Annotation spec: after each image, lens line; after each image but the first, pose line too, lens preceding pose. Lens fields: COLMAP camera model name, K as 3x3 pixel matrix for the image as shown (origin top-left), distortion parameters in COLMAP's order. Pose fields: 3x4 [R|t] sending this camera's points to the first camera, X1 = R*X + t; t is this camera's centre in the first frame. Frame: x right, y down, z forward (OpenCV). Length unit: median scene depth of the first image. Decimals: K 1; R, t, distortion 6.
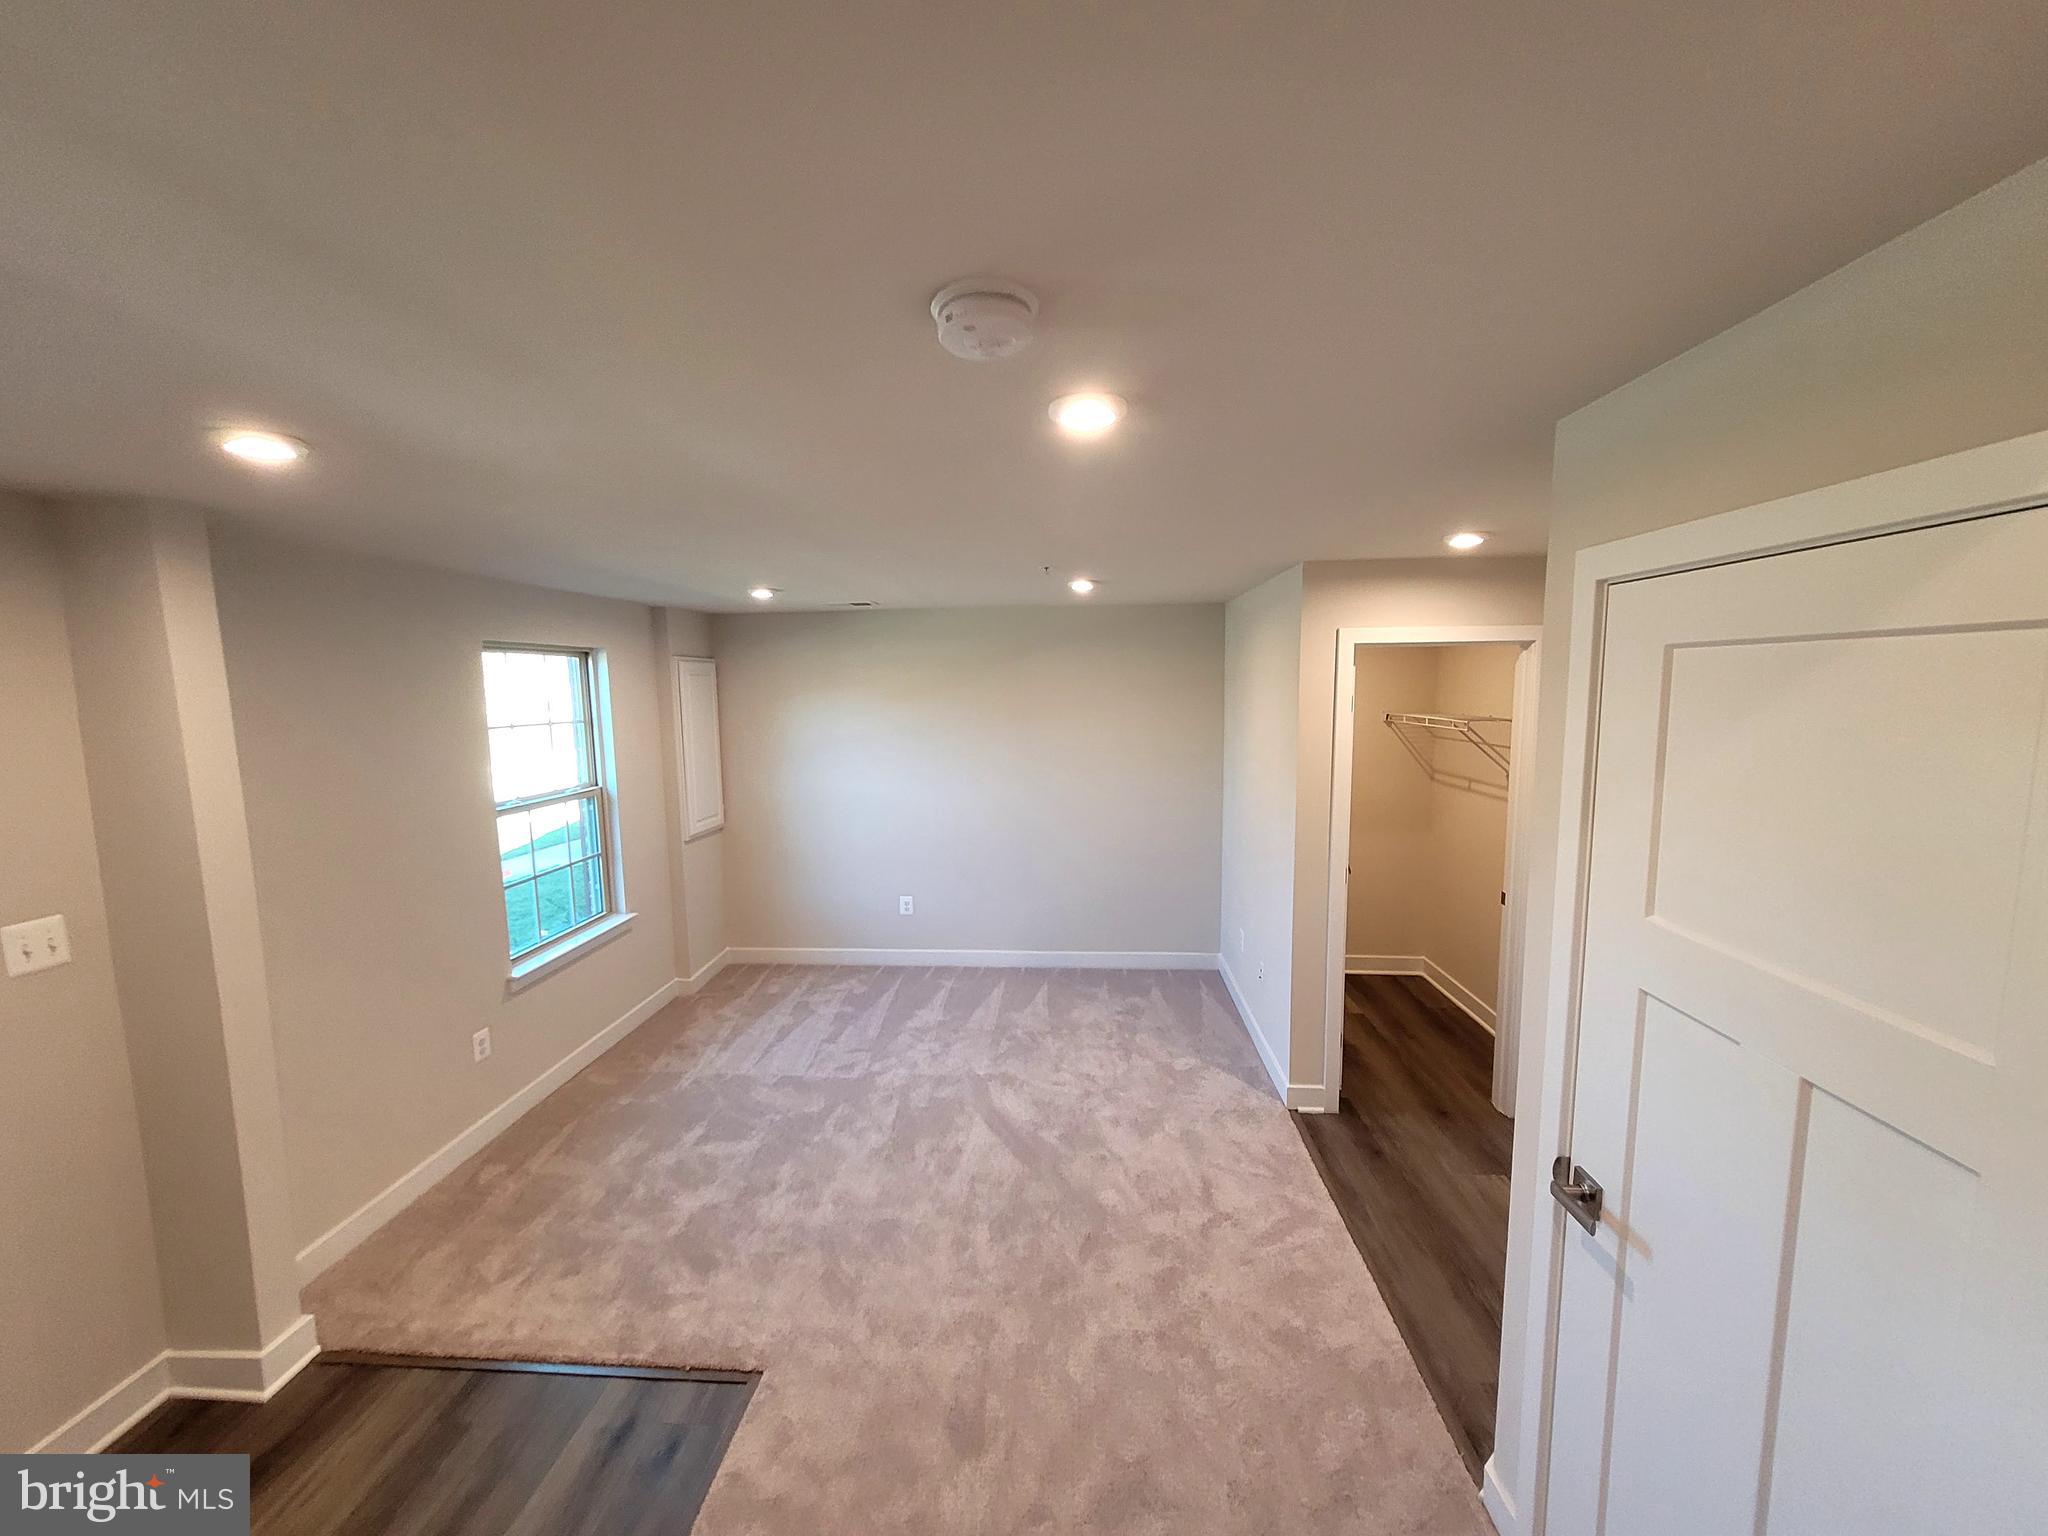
lens RADIAL K [[802.3, 0, 1020.3], [0, 802.3, 770.3], [0, 0, 1]] dist [0.007328, -0.002525]
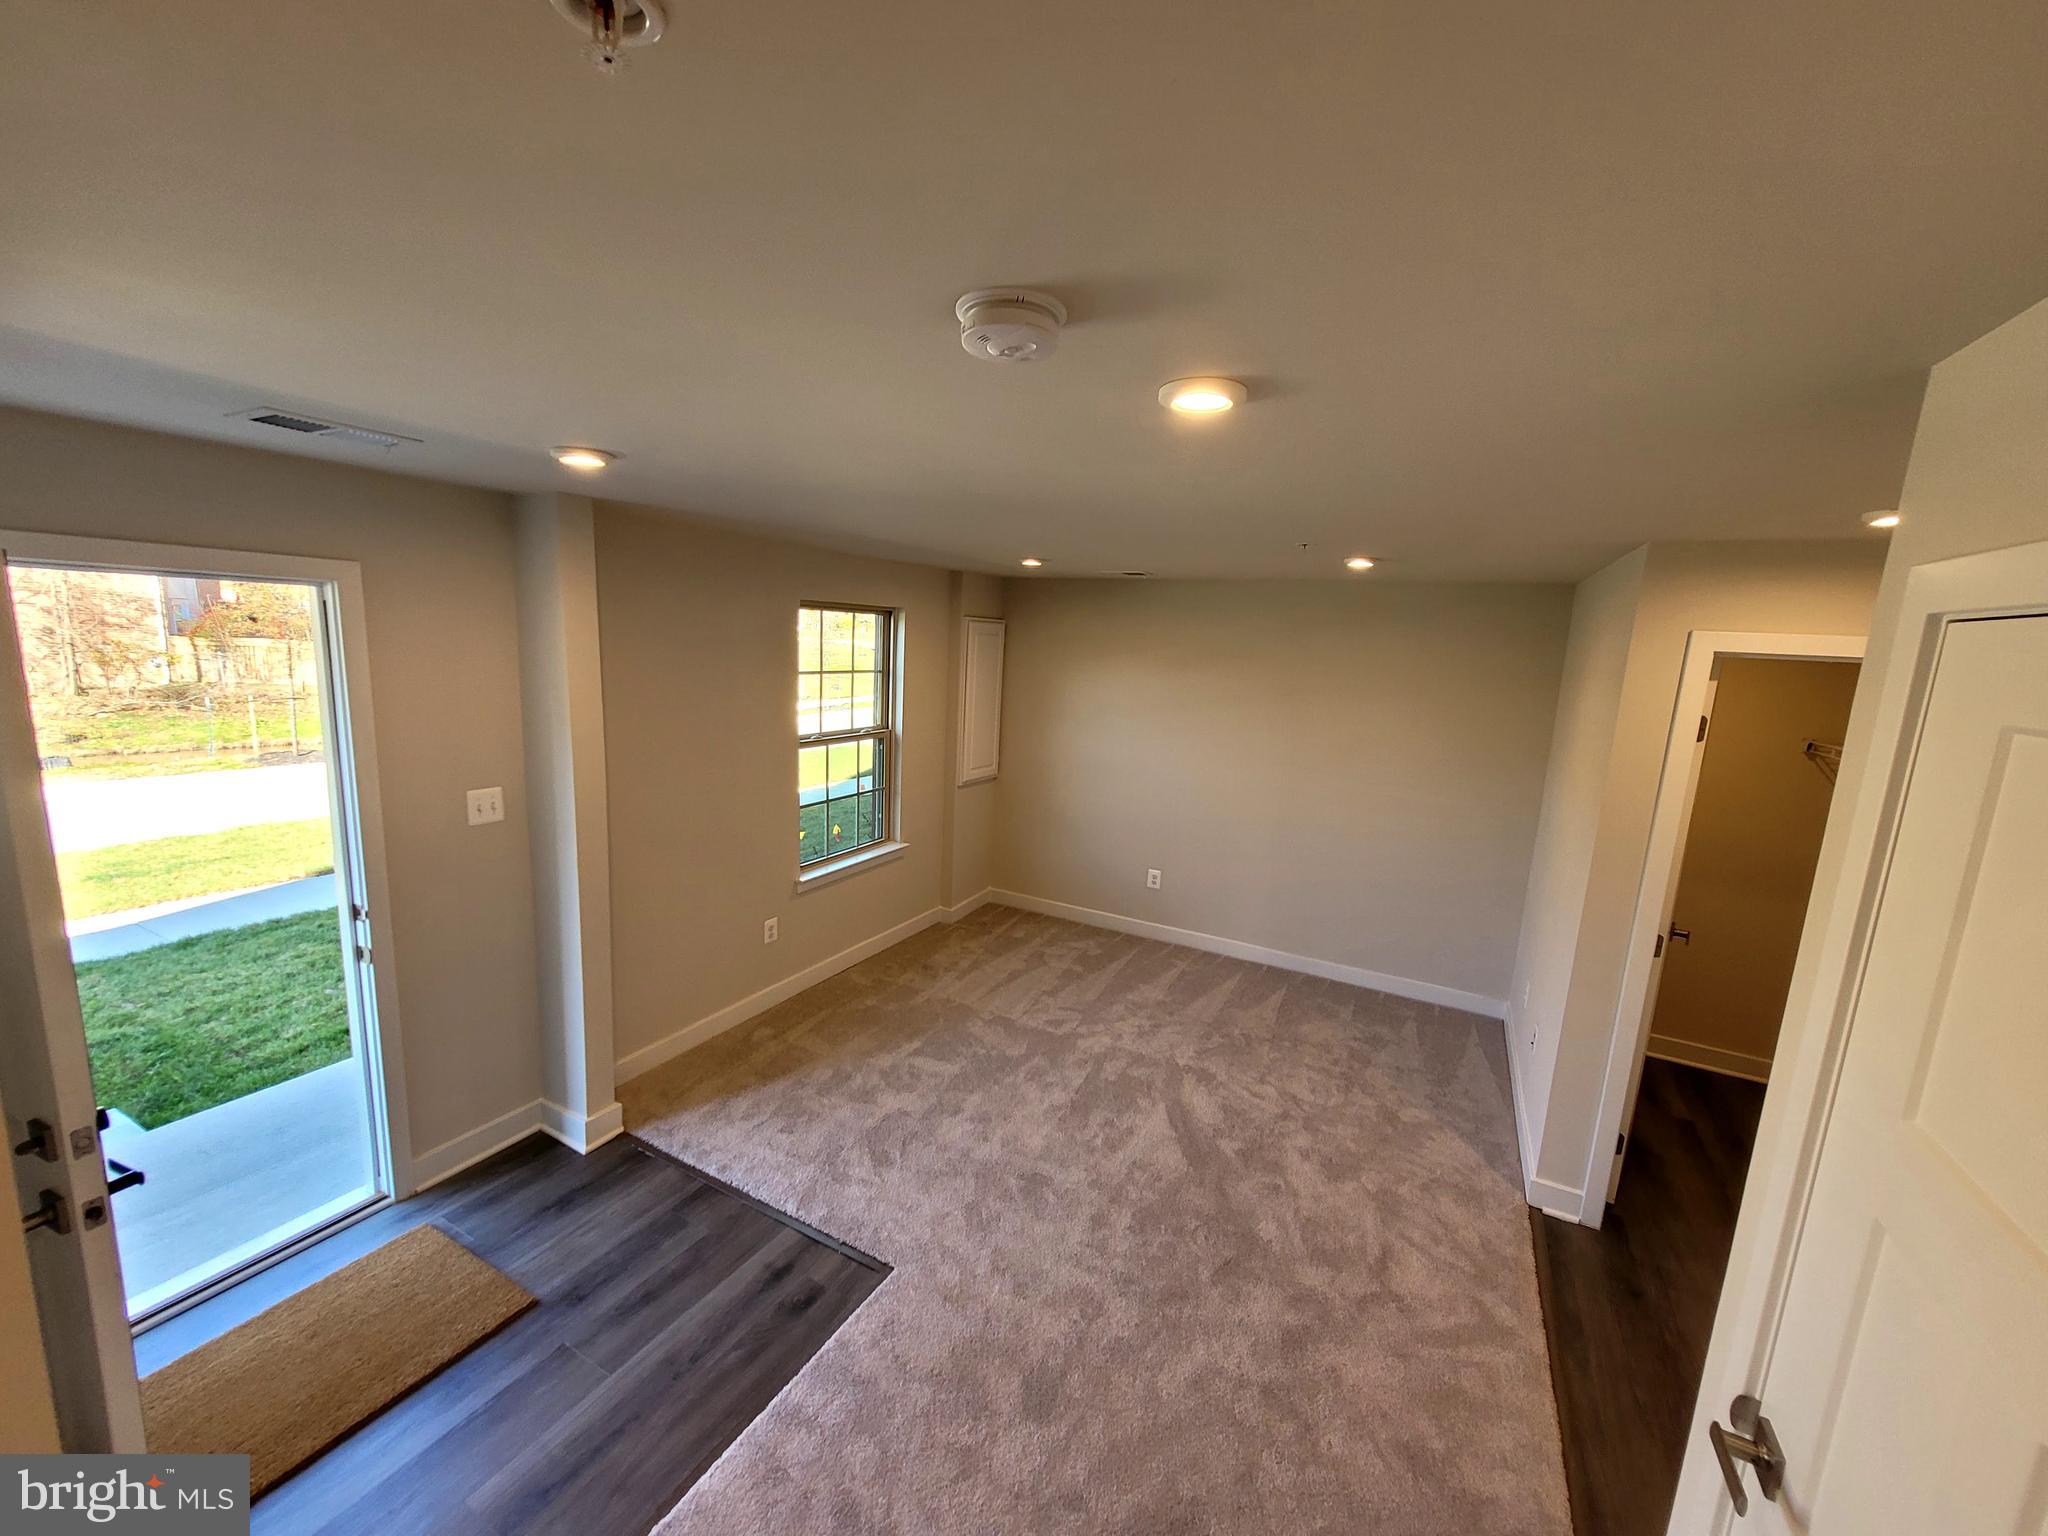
lens RADIAL K [[802.3, 0, 1011.0], [0, 802.3, 772.0], [0, 0, 1]] dist [0.007328, -0.002525]
pose [[0.909602, 0.127079, -0.395568, 0.139433], [-0.106418, 0.991576, 0.073844, -0.033997], [0.401620, -0.025073, 0.915463, 0.034702]]
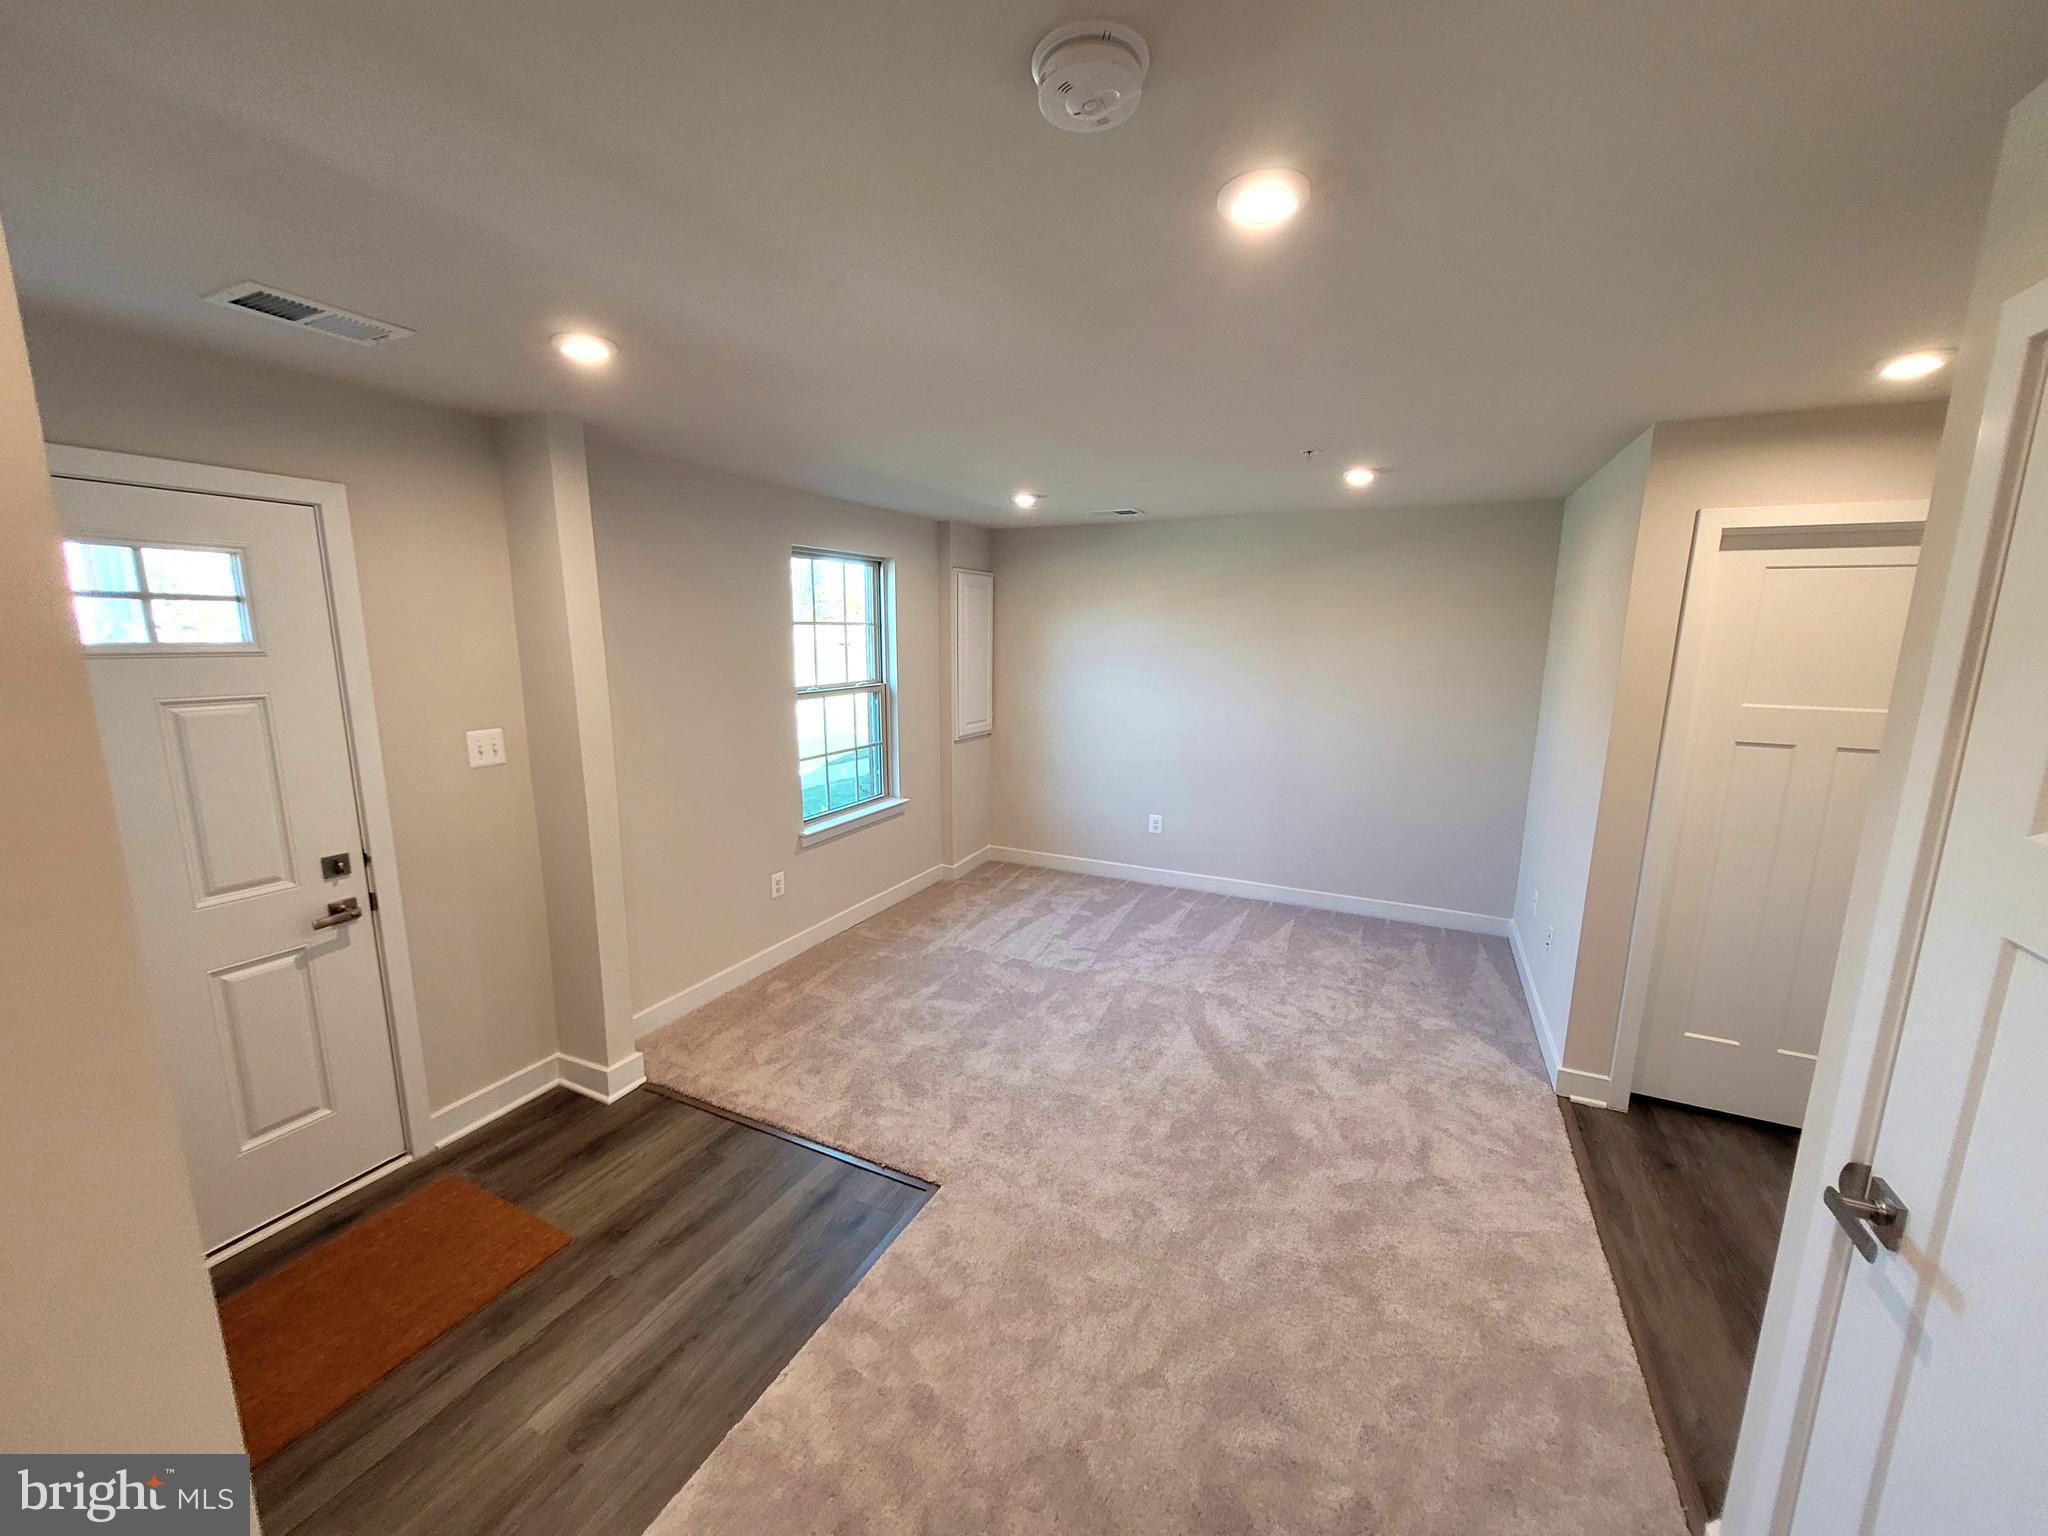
lens RADIAL K [[802.3, 0, 1013.1], [0, 802.3, 769.7], [0, 0, 1]] dist [0.007328, -0.002525]
pose [[0.927172, 0.087579, -0.364255, 0.096574], [-0.060982, 0.994605, 0.083911, 0.053003], [0.369639, -0.055587, 0.927511, 0.024281]]
